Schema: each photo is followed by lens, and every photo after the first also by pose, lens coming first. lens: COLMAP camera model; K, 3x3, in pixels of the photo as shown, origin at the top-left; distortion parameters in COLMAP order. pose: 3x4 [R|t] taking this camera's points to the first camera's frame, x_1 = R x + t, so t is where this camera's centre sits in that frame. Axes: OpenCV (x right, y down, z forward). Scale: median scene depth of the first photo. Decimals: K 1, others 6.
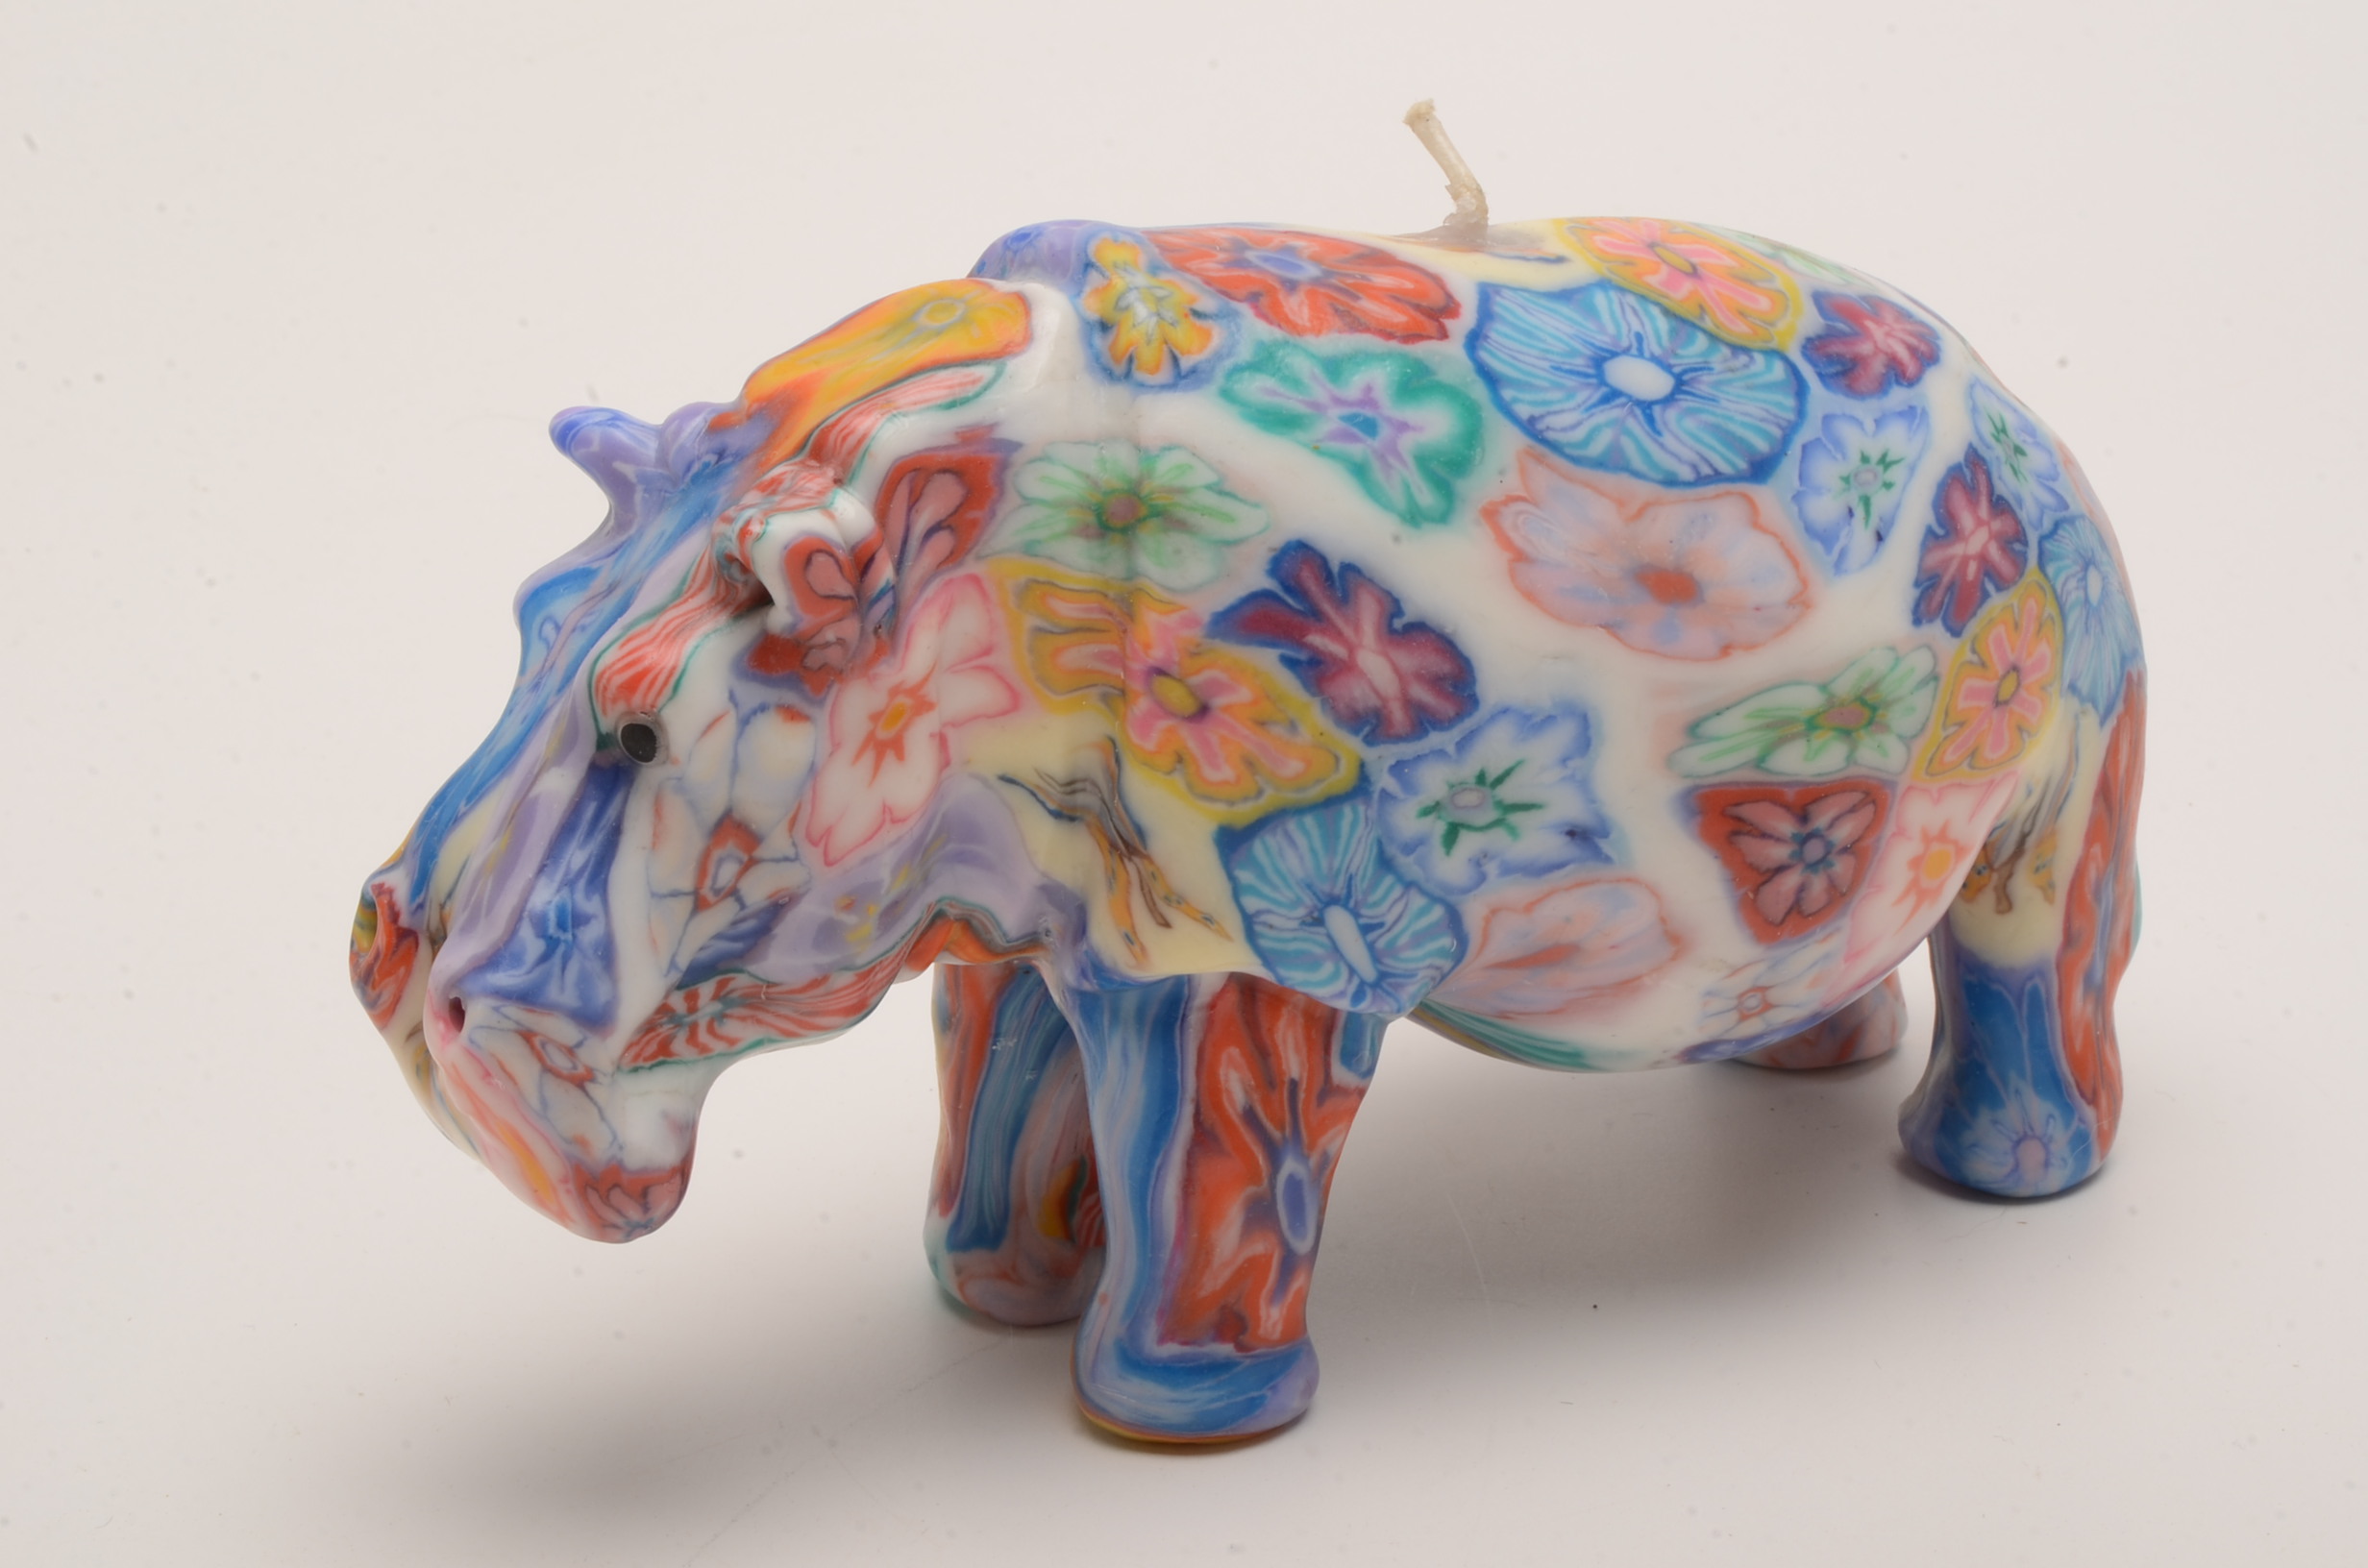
lens RADIAL K [[4574.4, 0, 1184.0], [0, 4574.4, 784.0], [0, 0, 1]] dist [0.000297, 0.007569]
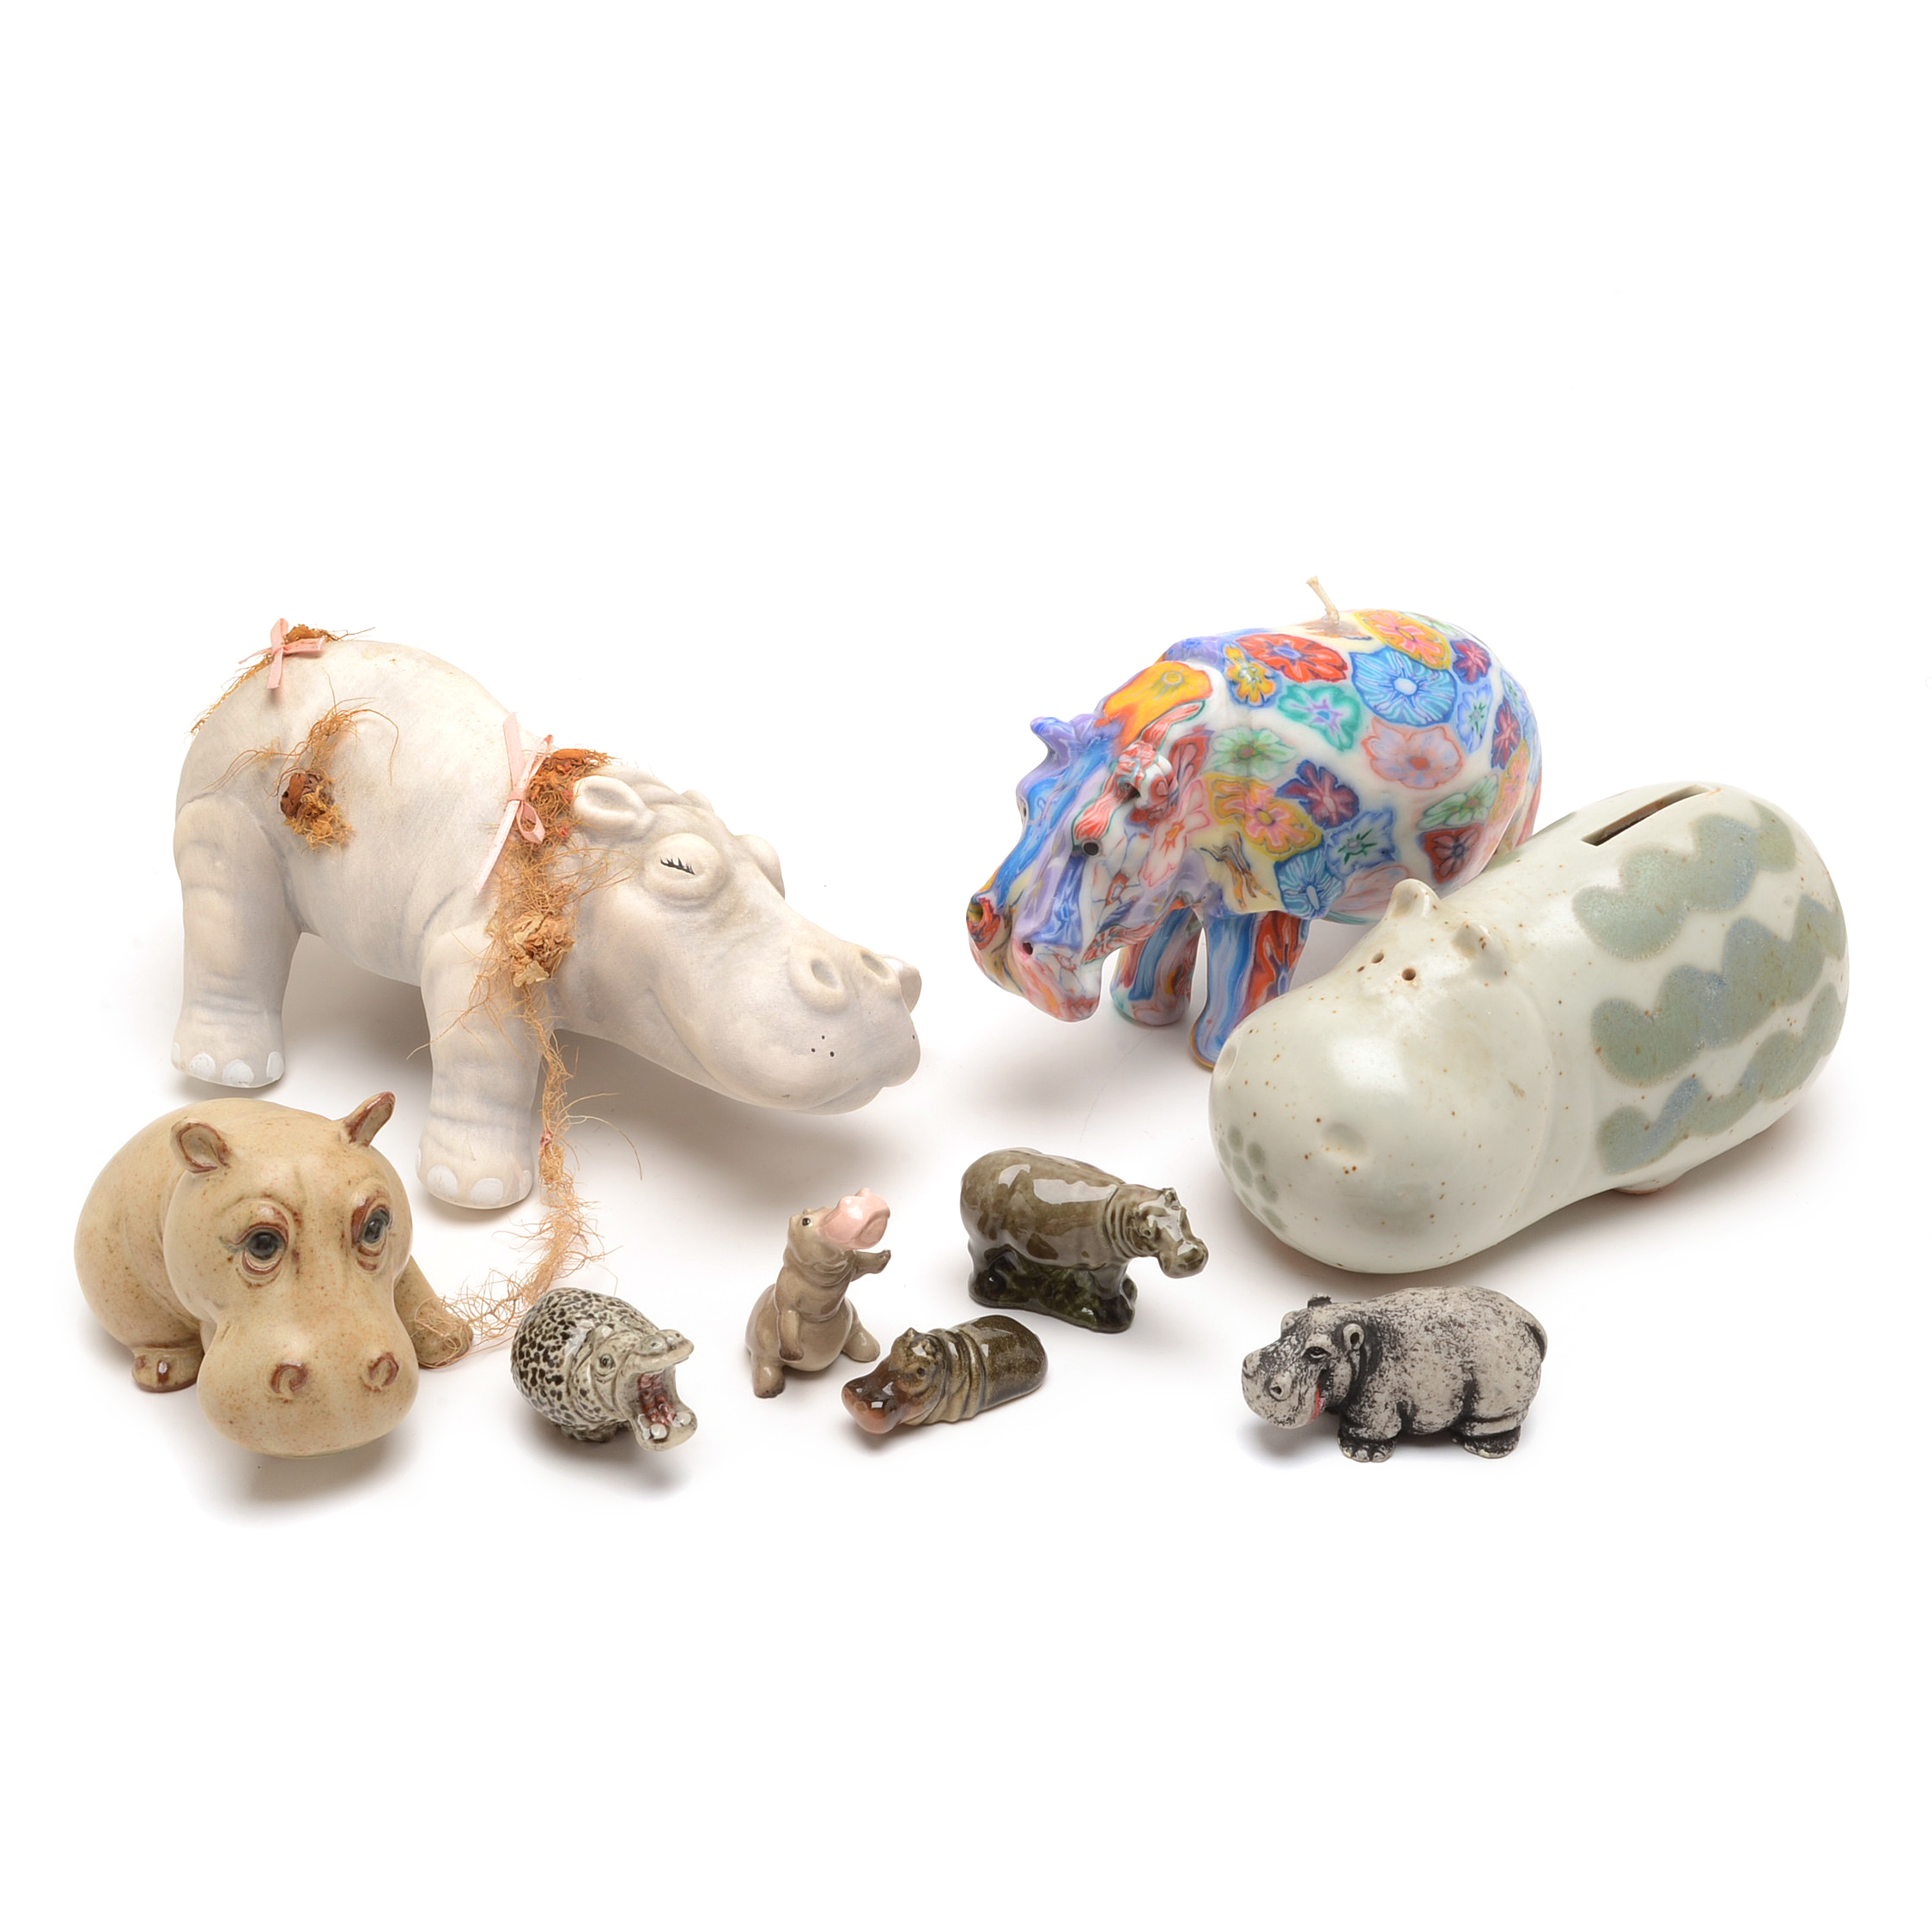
lens RADIAL K [[2306.7, 0, 966.0], [0, 2306.7, 966.0], [0, 0, 1]] dist [-0.020107, -0.021119]
pose [[0.987567, -0.053067, 0.147968, -0.388090], [0.026167, 0.983658, 0.178134, -0.182646], [-0.155003, -0.172048, 0.972817, -0.348755]]
